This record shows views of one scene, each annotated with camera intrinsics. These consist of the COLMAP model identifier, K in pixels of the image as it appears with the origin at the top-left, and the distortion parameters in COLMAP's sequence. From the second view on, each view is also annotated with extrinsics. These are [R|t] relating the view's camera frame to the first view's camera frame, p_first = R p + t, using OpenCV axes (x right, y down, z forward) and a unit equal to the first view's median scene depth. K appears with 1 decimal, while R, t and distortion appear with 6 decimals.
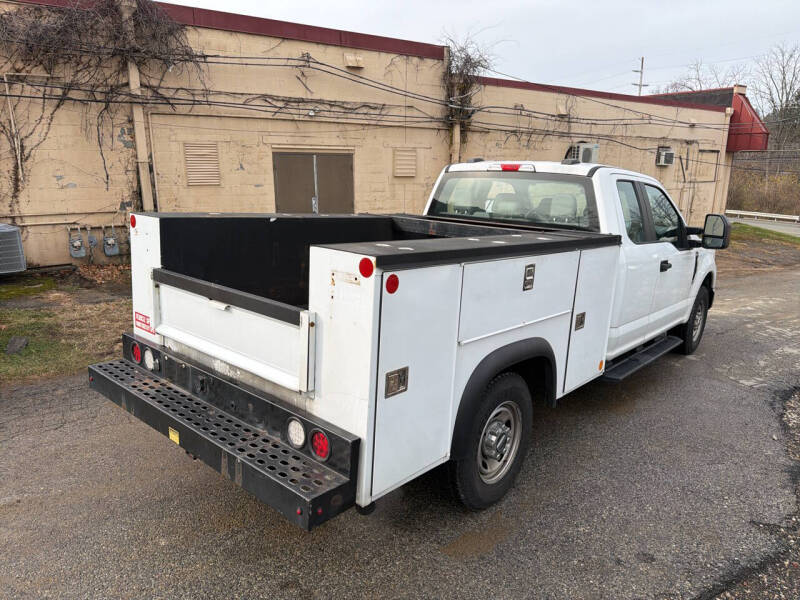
lens RADIAL K [[559.5, 0, 402.2], [0, 559.5, 289.4], [0, 0, 1]] dist [0.052410, -0.061422]
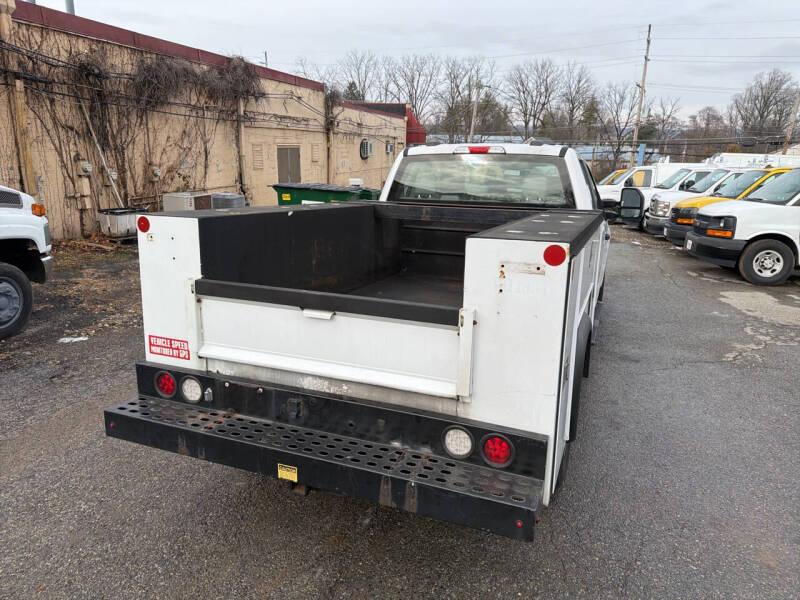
lens RADIAL K [[559.5, 0, 402.2], [0, 559.5, 289.4], [0, 0, 1]] dist [0.052410, -0.061422]
pose [[0.943875, -0.096925, 0.315763, -0.414030], [0.088737, 0.995242, 0.040242, -0.029089], [-0.318161, -0.009963, 0.947984, 0.123059]]
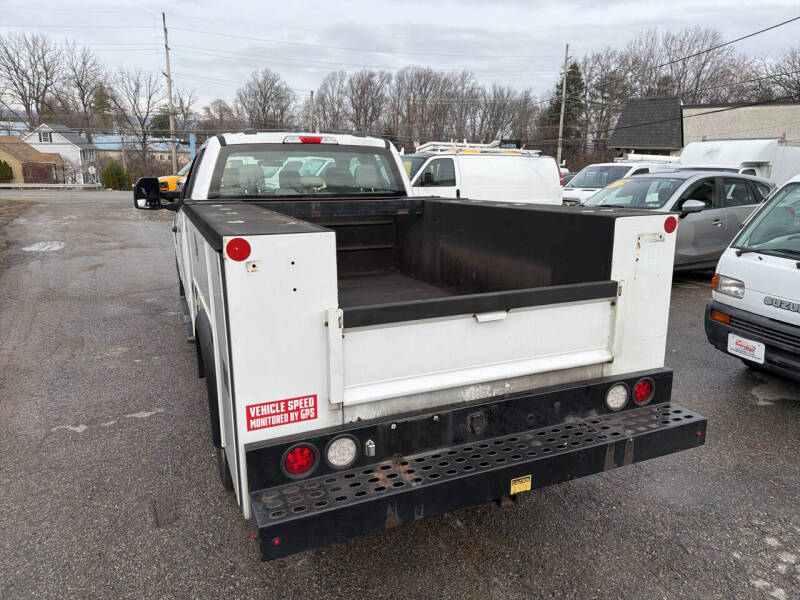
lens RADIAL K [[565.1, 0, 387.7], [0, 565.1, 296.3], [0, 0, 1]] dist [0.055558, -0.065597]
pose [[0.453524, -0.253198, 0.854522, -0.957034], [0.201583, 0.963091, 0.178381, -0.155855], [-0.868148, 0.091357, 0.487825, 0.638724]]
